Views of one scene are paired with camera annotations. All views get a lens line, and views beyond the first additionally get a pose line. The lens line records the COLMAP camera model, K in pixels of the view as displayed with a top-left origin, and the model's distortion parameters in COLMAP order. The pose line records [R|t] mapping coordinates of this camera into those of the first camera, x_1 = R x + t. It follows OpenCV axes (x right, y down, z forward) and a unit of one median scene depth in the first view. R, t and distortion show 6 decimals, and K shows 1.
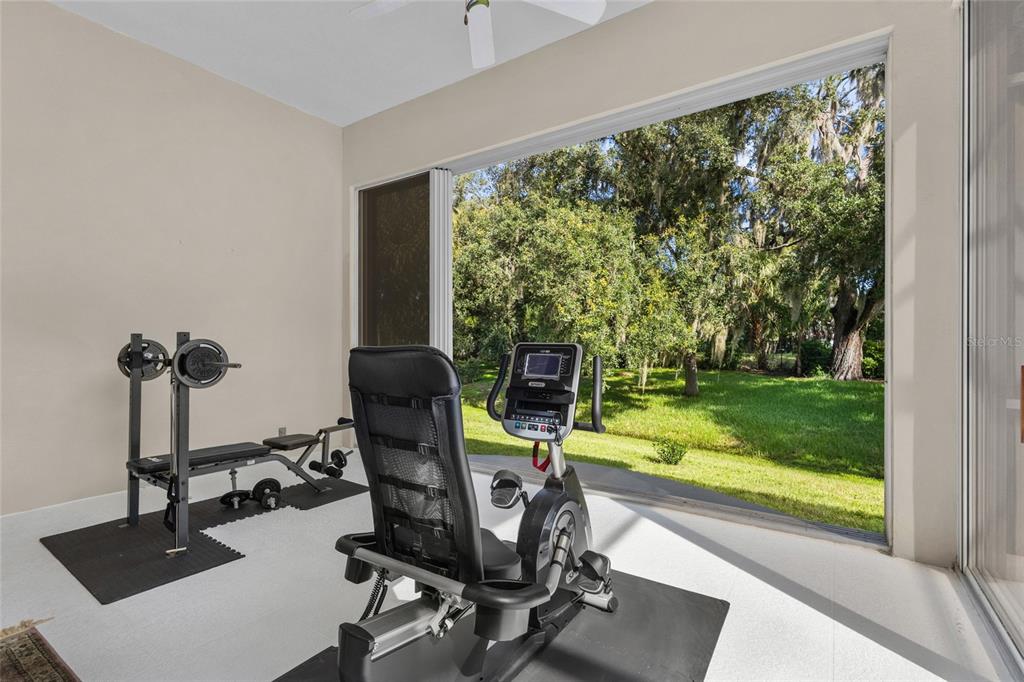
lens RADIAL K [[475.4, 0, 508.9], [0, 475.4, 336.7], [0, 0, 1]] dist [0.003067, -0.000184]
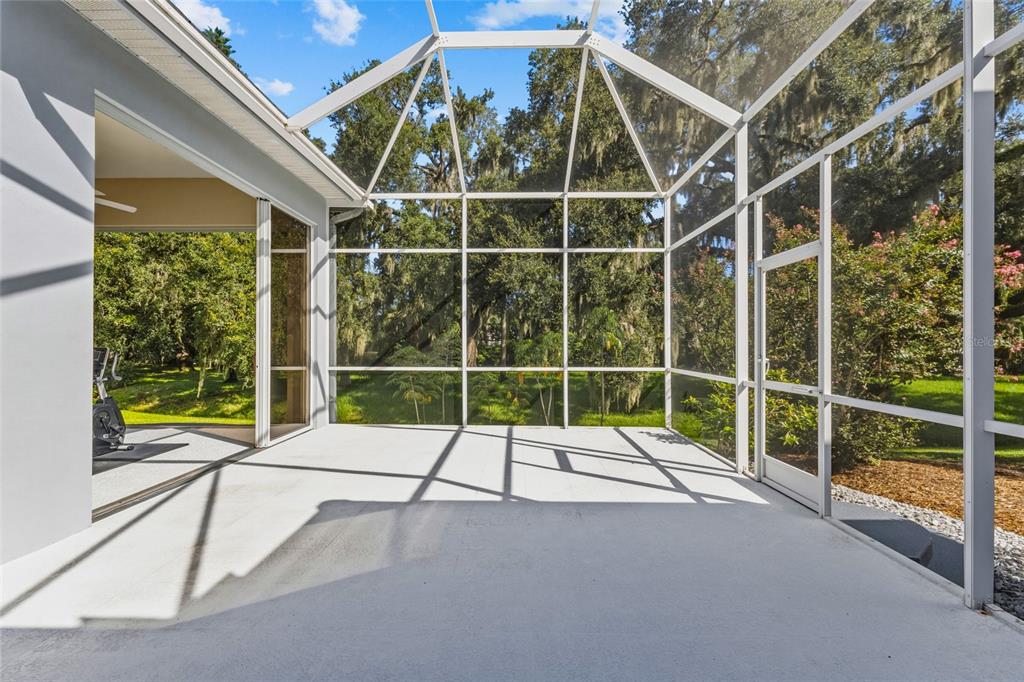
lens RADIAL K [[470.9, 0, 509.5], [0, 470.9, 338.0], [0, 0, 1]] dist [0.003366, 0.000681]
pose [[0.835174, 0.006075, 0.549952, 0.076058], [-0.006611, 0.999978, -0.001008, -0.006702], [-0.549946, -0.002794, 0.835196, -0.329535]]
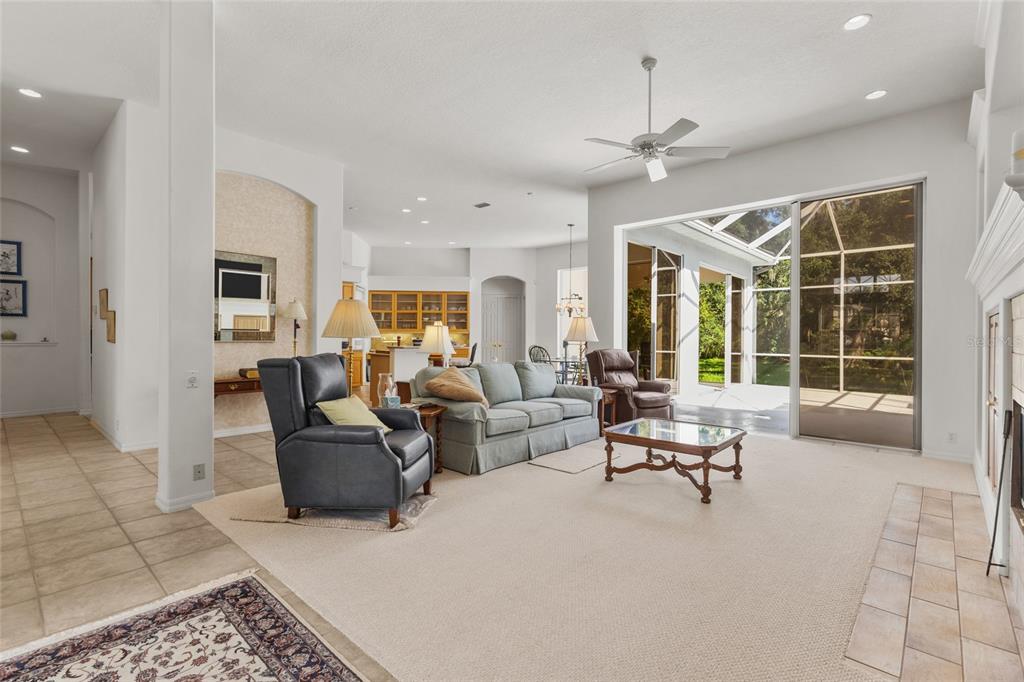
lens RADIAL K [[473.8, 0, 513.1], [0, 473.8, 337.1], [0, 0, 1]] dist [0.001836, 0.009949]
pose [[0.991433, 0.008265, -0.130351, -0.147259], [-0.006653, 0.999896, 0.012796, -0.015791], [0.130443, -0.011819, 0.991385, -0.777057]]
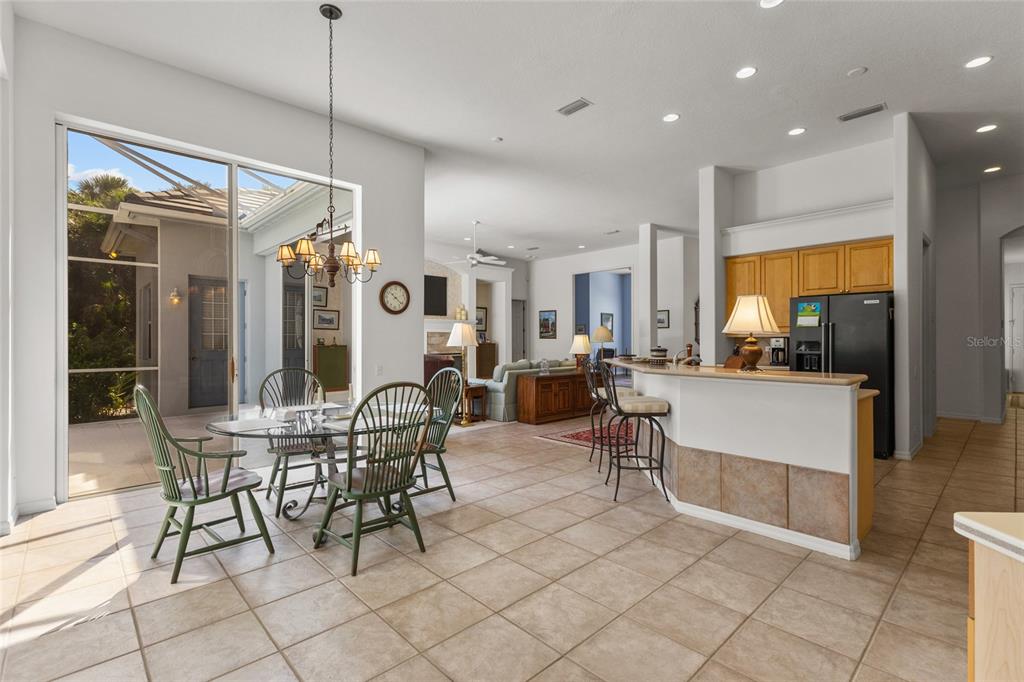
lens RADIAL K [[470.9, 0, 509.5], [0, 470.9, 338.0], [0, 0, 1]] dist [0.003366, 0.000681]
pose [[-0.975701, 0.002534, 0.219093, -0.285877], [-0.000538, 0.999902, -0.013959, -0.008442], [-0.219107, -0.013738, -0.975604, 0.095672]]
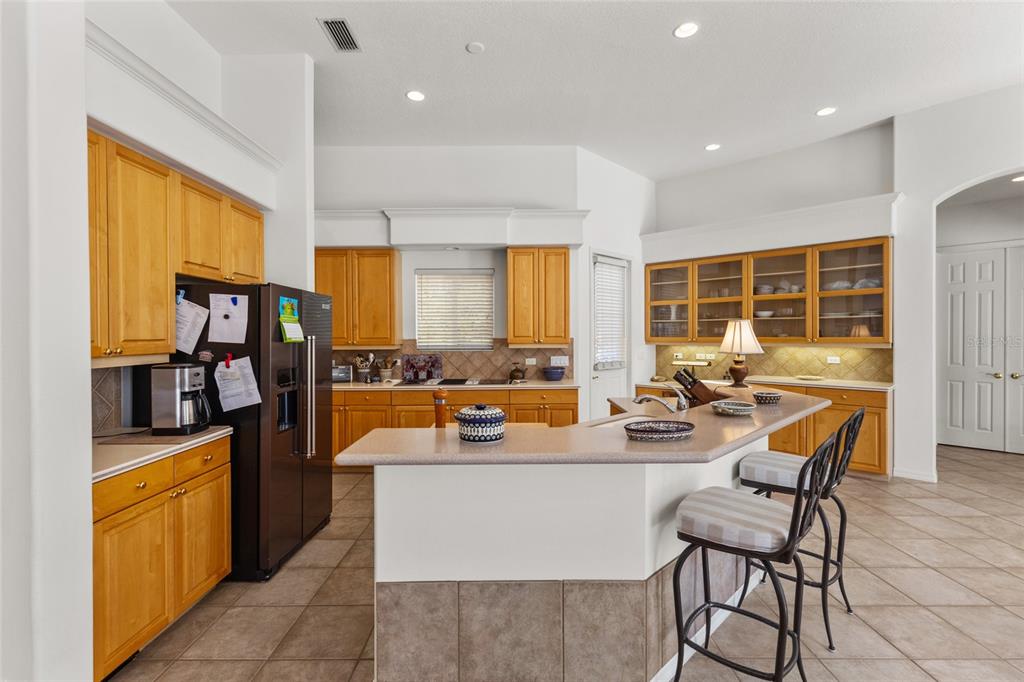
lens RADIAL K [[470.9, 0, 509.5], [0, 470.9, 338.0], [0, 0, 1]] dist [0.003366, 0.000681]
pose [[0.559483, 0.005173, -0.828826, -0.217745], [0.012638, 0.999811, 0.014771, -0.025315], [0.828745, -0.018738, 0.559312, -0.335825]]
